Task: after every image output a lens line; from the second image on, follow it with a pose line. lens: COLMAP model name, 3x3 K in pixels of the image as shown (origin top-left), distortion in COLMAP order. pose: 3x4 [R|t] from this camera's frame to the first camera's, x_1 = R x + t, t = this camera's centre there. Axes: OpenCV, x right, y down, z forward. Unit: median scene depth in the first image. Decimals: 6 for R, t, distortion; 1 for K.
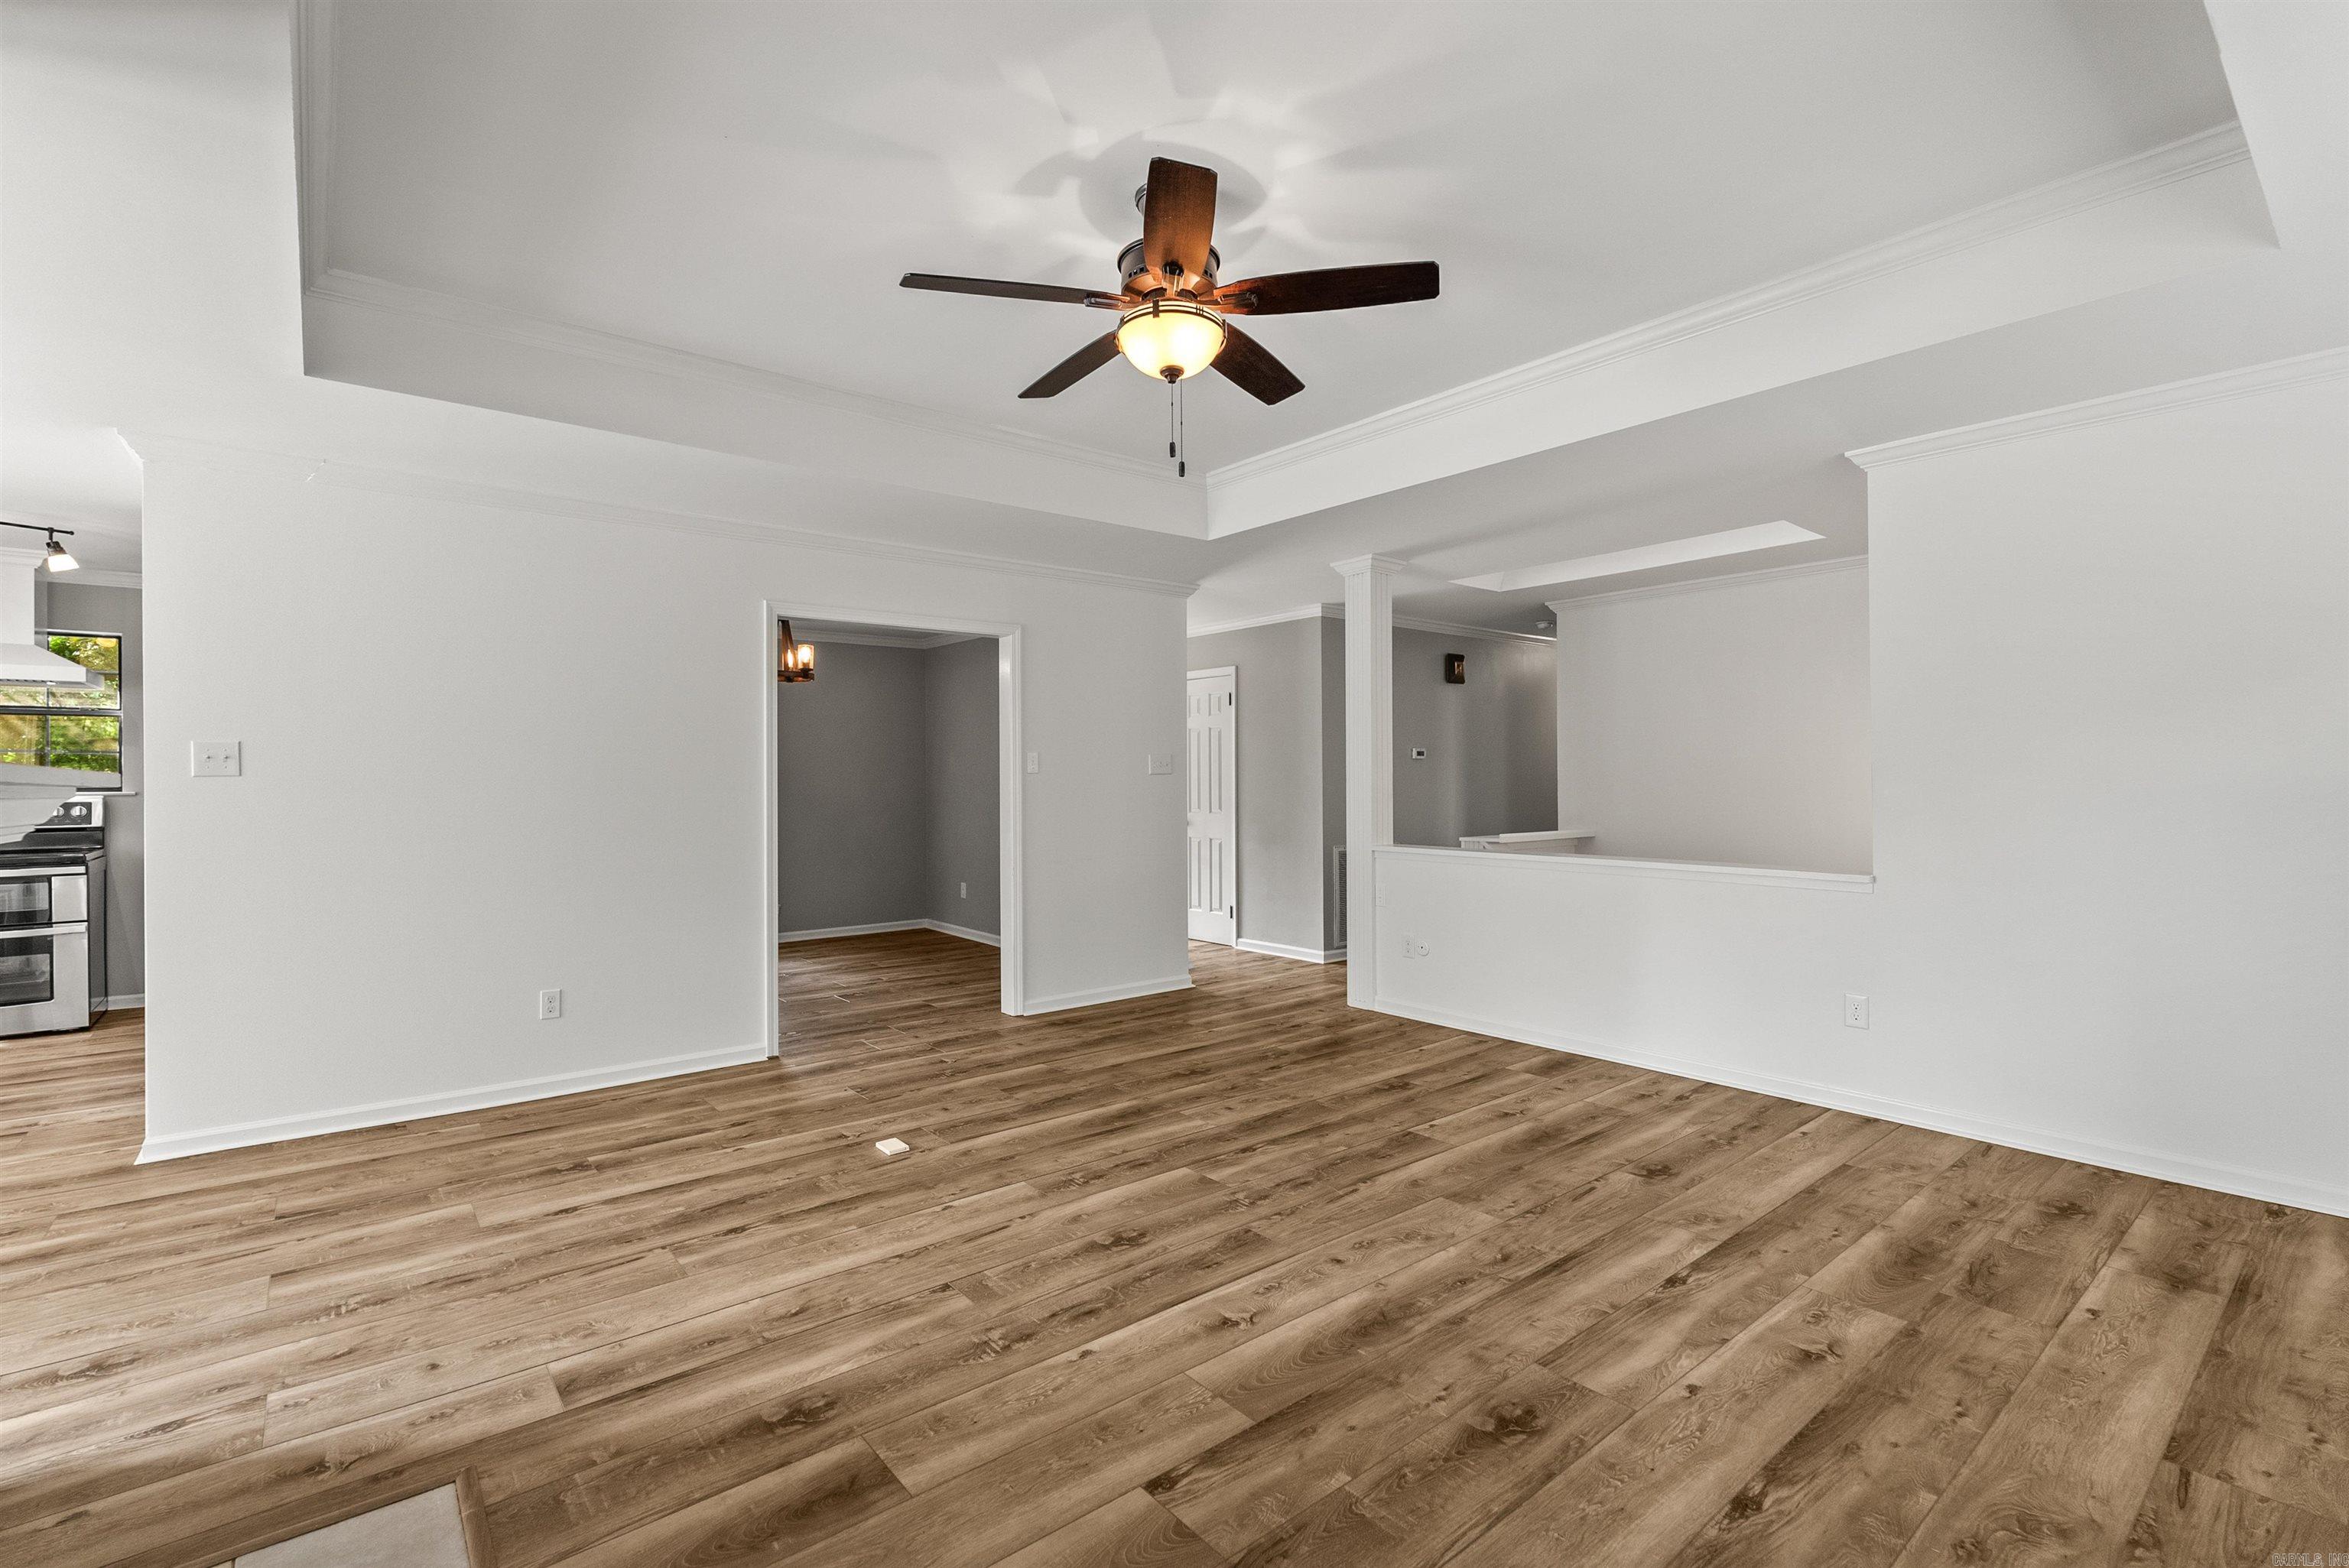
lens RADIAL K [[1053.3, 0, 1182.2], [0, 1053.3, 780.1], [0, 0, 1]] dist [-0.009445, 0.000349]
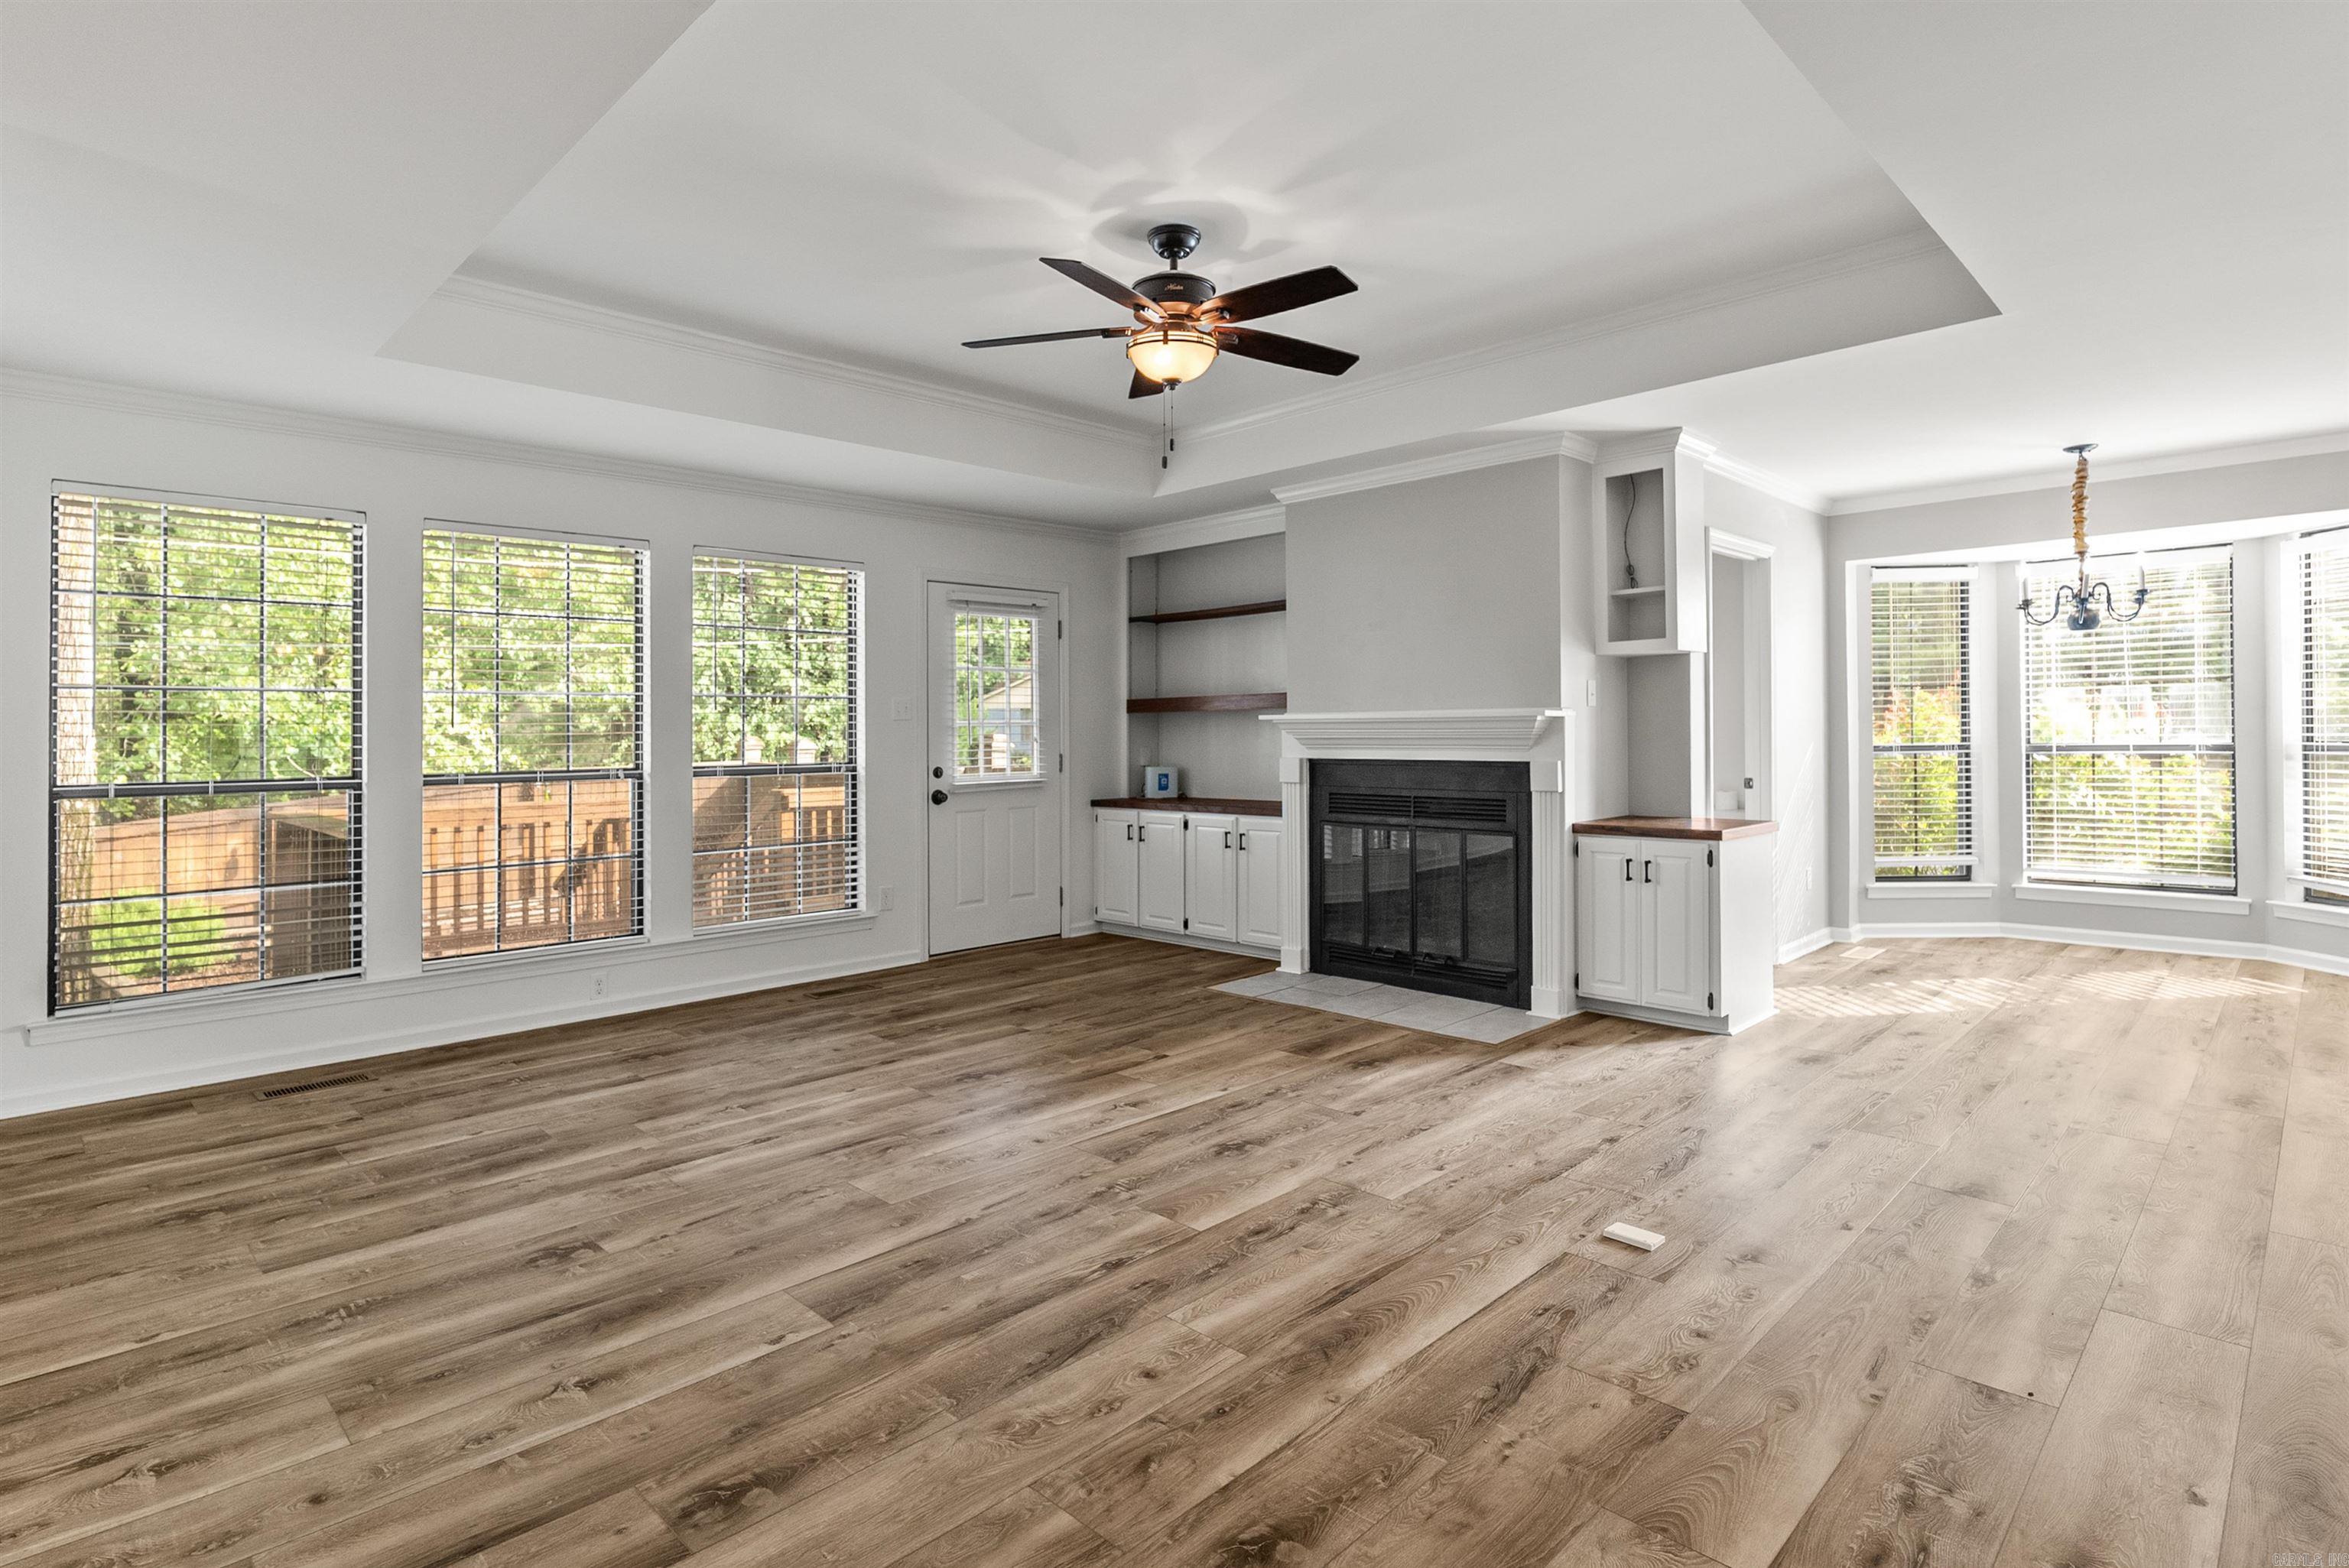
lens RADIAL K [[1174.4, 0, 1165.5], [0, 1174.4, 737.1], [0, 0, 1]] dist [-0.010286, 0.001438]
pose [[-0.995434, 0.019972, -0.093337, 0.089458], [0.019944, 0.999800, 0.001240, 0.016897], [0.093343, -0.000627, -0.995634, 1.688887]]
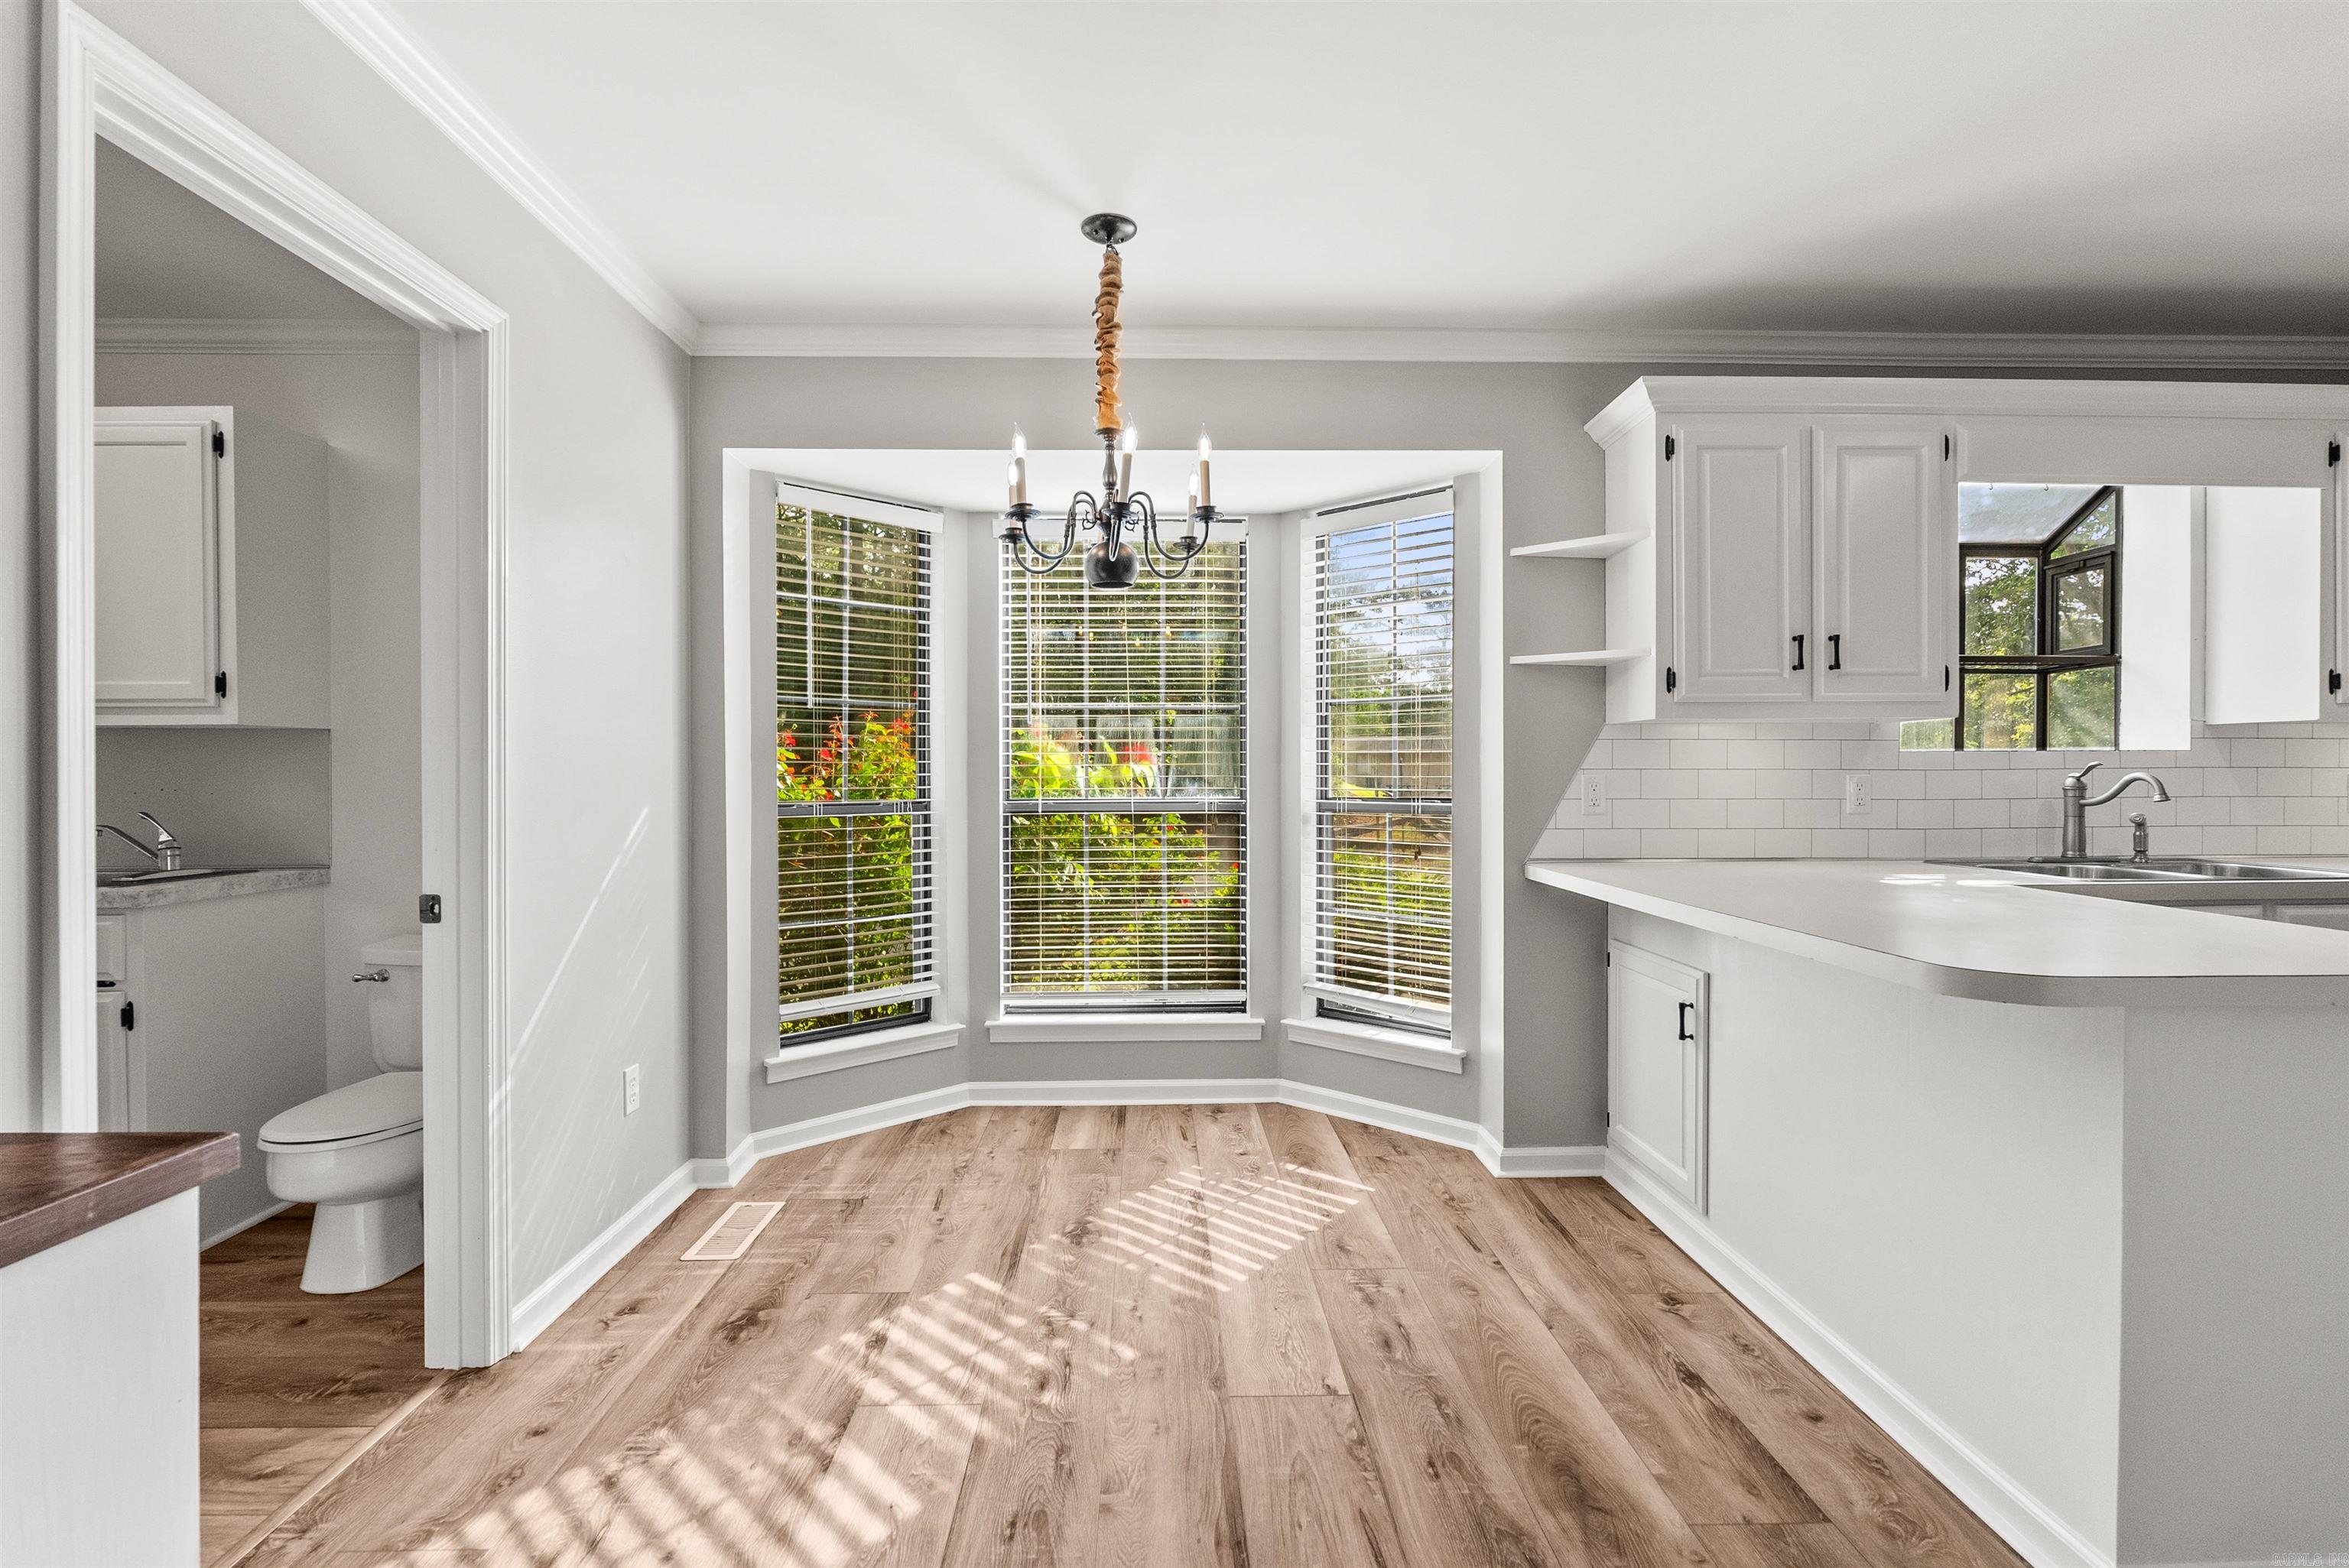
lens RADIAL K [[1053.3, 0, 1167.6], [0, 1053.3, 782.4], [0, 0, 1]] dist [-0.009445, 0.000349]
pose [[-0.617913, 0.012559, -0.786146, -0.659805], [0.006558, 0.999920, 0.010818, 0.027421], [0.786219, 0.001529, -0.617946, 0.814373]]
